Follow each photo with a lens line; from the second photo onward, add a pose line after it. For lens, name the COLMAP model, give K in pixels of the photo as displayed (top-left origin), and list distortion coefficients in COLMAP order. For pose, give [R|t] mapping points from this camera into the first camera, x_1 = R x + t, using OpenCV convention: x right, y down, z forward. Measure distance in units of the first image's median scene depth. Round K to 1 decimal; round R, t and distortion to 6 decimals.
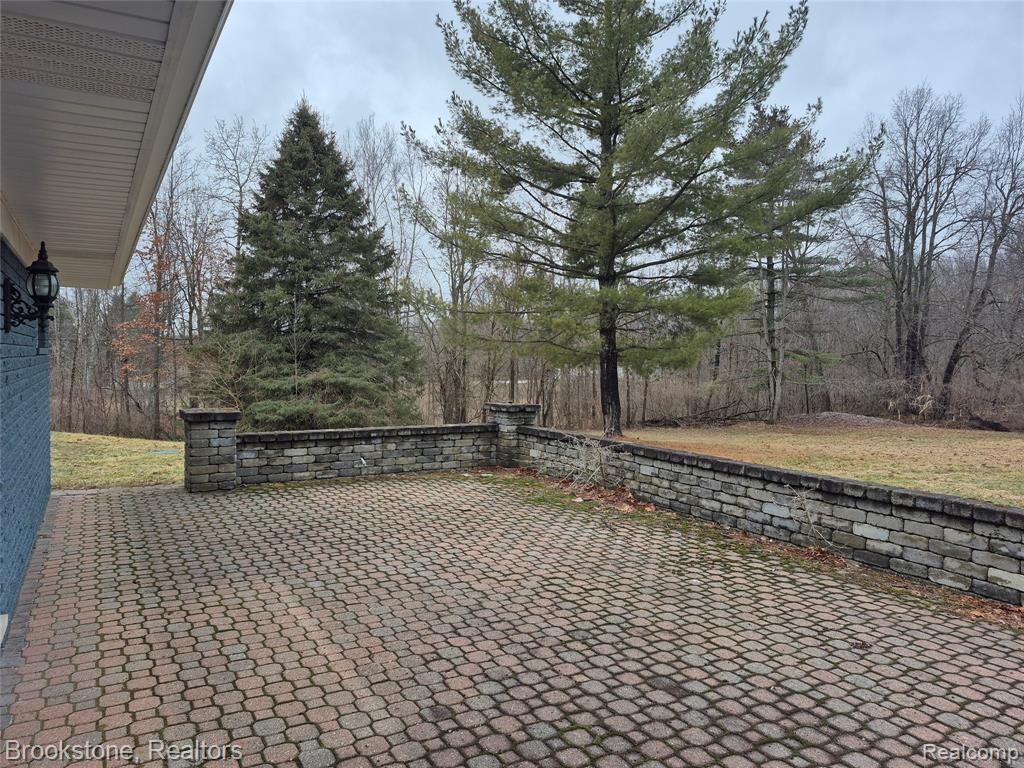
lens RADIAL K [[688.7, 0, 512.5], [0, 688.7, 365.7], [0, 0, 1]] dist [0.094274, -0.086240]
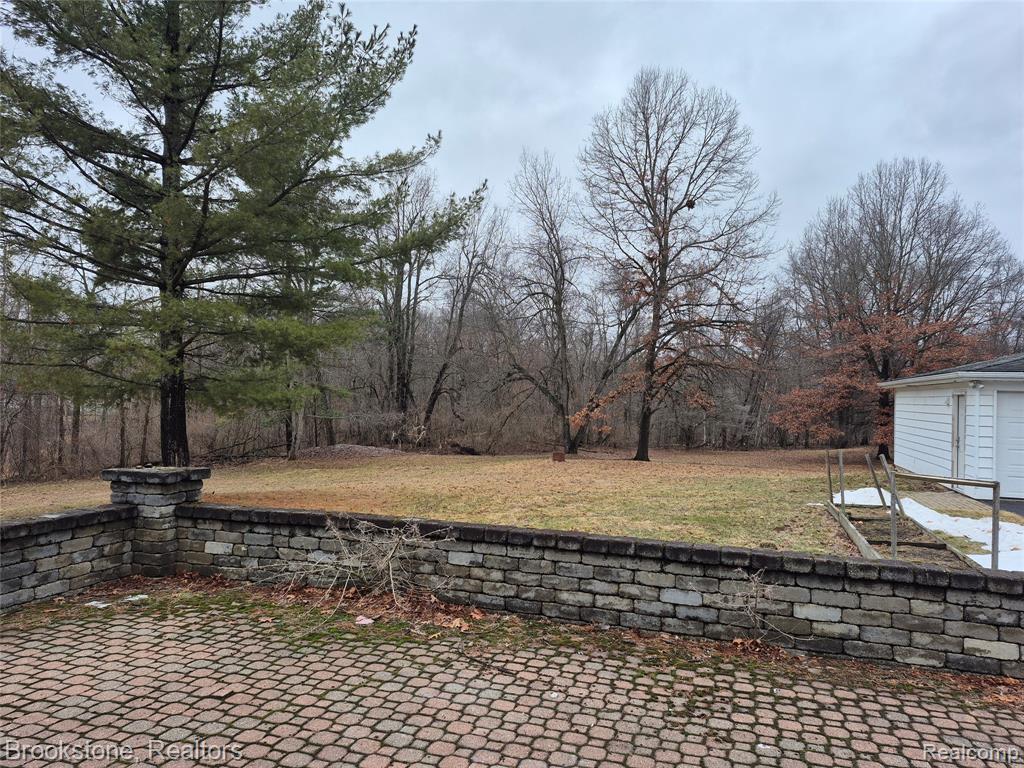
lens RADIAL K [[688.7, 0, 512.5], [0, 688.7, 365.7], [0, 0, 1]] dist [0.094274, -0.086240]
pose [[0.748786, 0.039990, 0.661605, -0.290974], [-0.010132, 0.998752, -0.048901, -0.015907], [-0.662735, 0.029913, 0.748257, 0.494881]]
